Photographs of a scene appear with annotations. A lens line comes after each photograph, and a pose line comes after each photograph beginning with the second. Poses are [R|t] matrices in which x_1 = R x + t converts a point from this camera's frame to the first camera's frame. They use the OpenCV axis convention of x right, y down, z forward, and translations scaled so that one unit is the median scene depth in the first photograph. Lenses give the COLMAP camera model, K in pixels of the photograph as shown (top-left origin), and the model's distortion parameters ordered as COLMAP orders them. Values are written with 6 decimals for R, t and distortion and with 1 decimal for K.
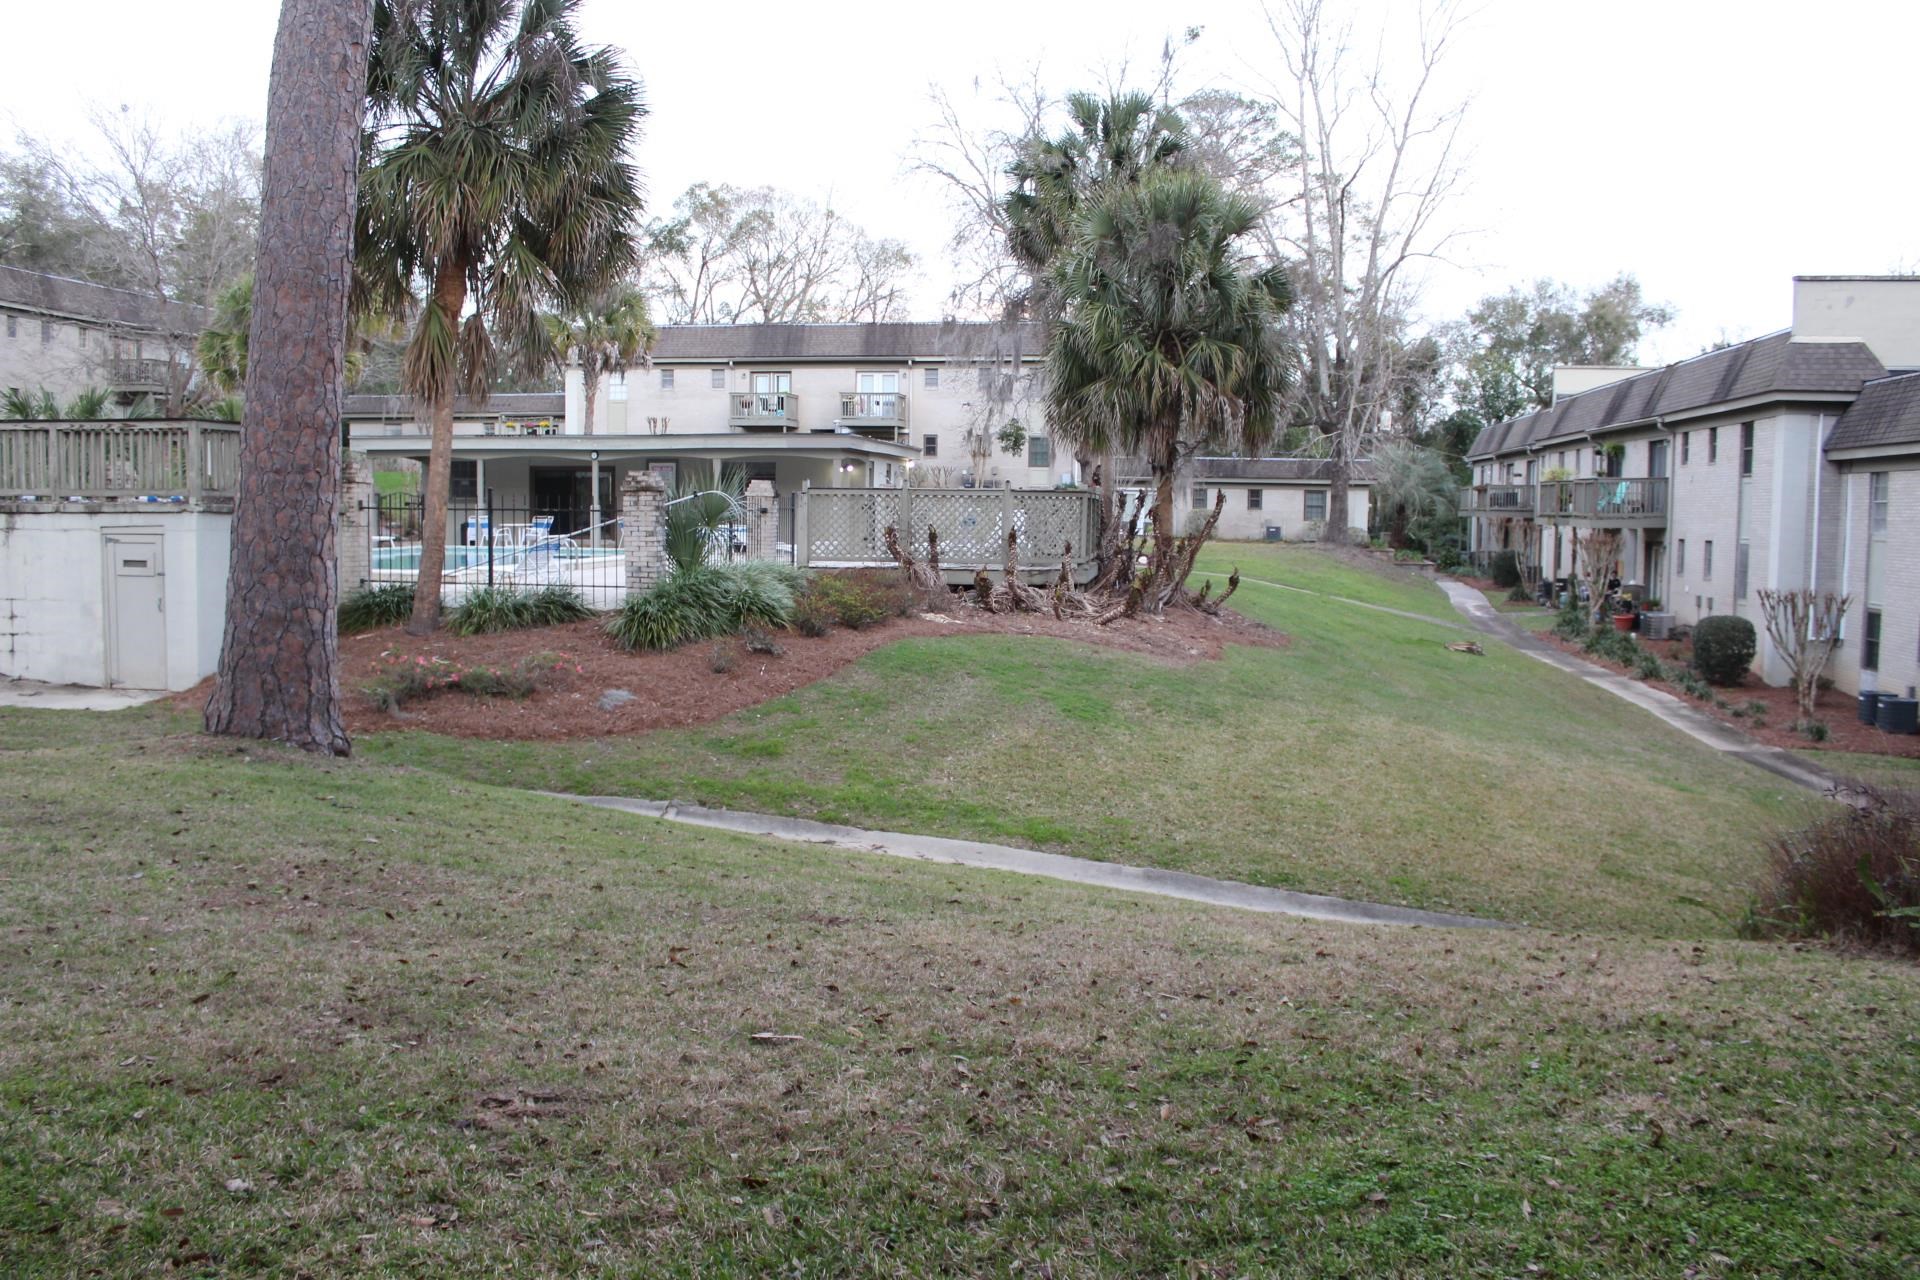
lens RADIAL K [[1657.7, 0, 960.0], [0, 1657.7, 640.0], [0, 0, 1]] dist [-0.171010, 0.160105]
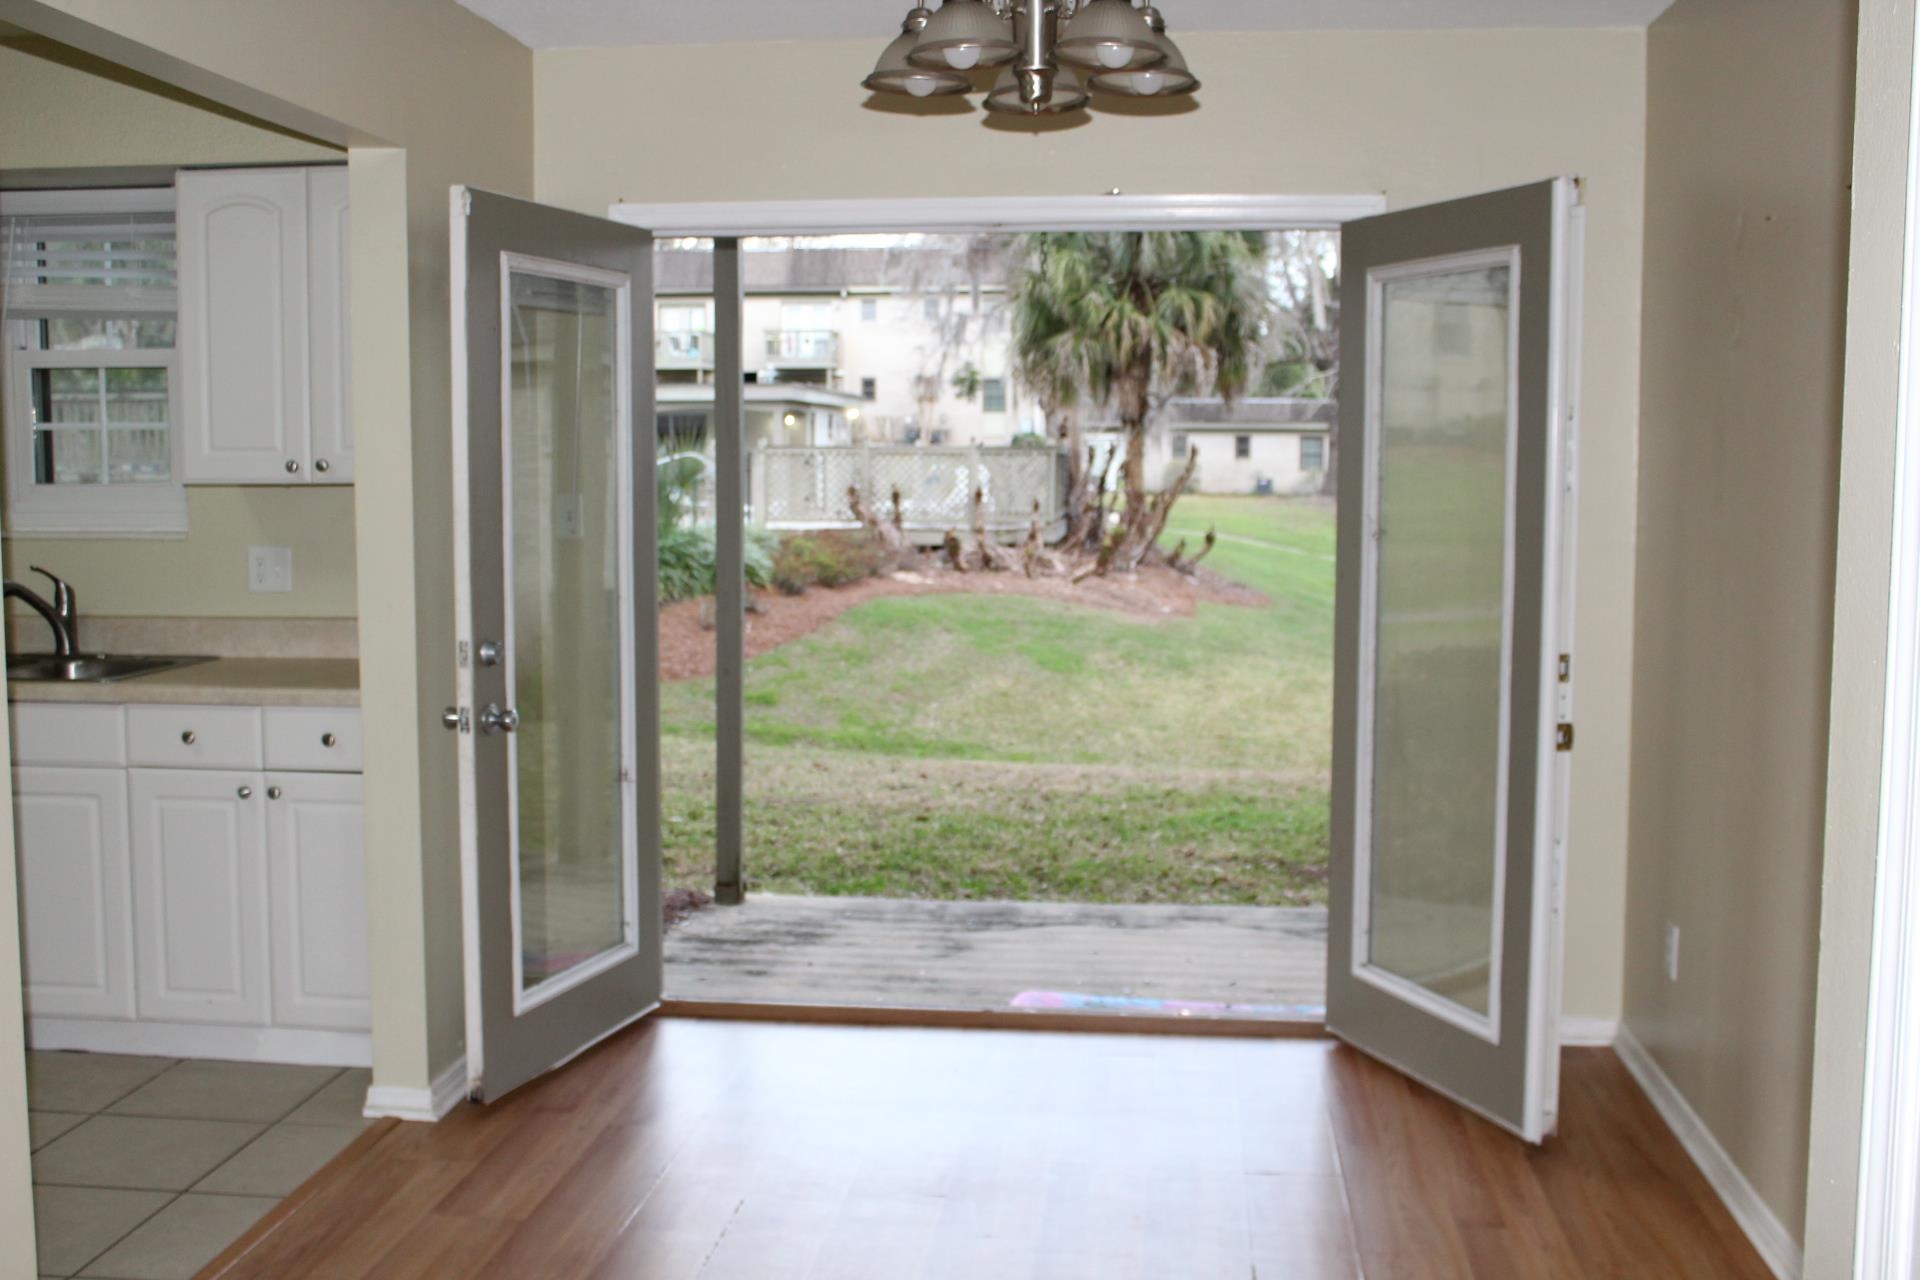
lens RADIAL K [[2005.6, 0, 960.0], [0, 2005.6, 640.0], [0, 0, 1]] dist [-0.098884, -0.008913]
pose [[0.999391, -0.014138, 0.031913, -0.017565], [0.013797, 0.999846, 0.010879, 0.009398], [-0.032062, -0.010432, 0.999431, -0.168623]]
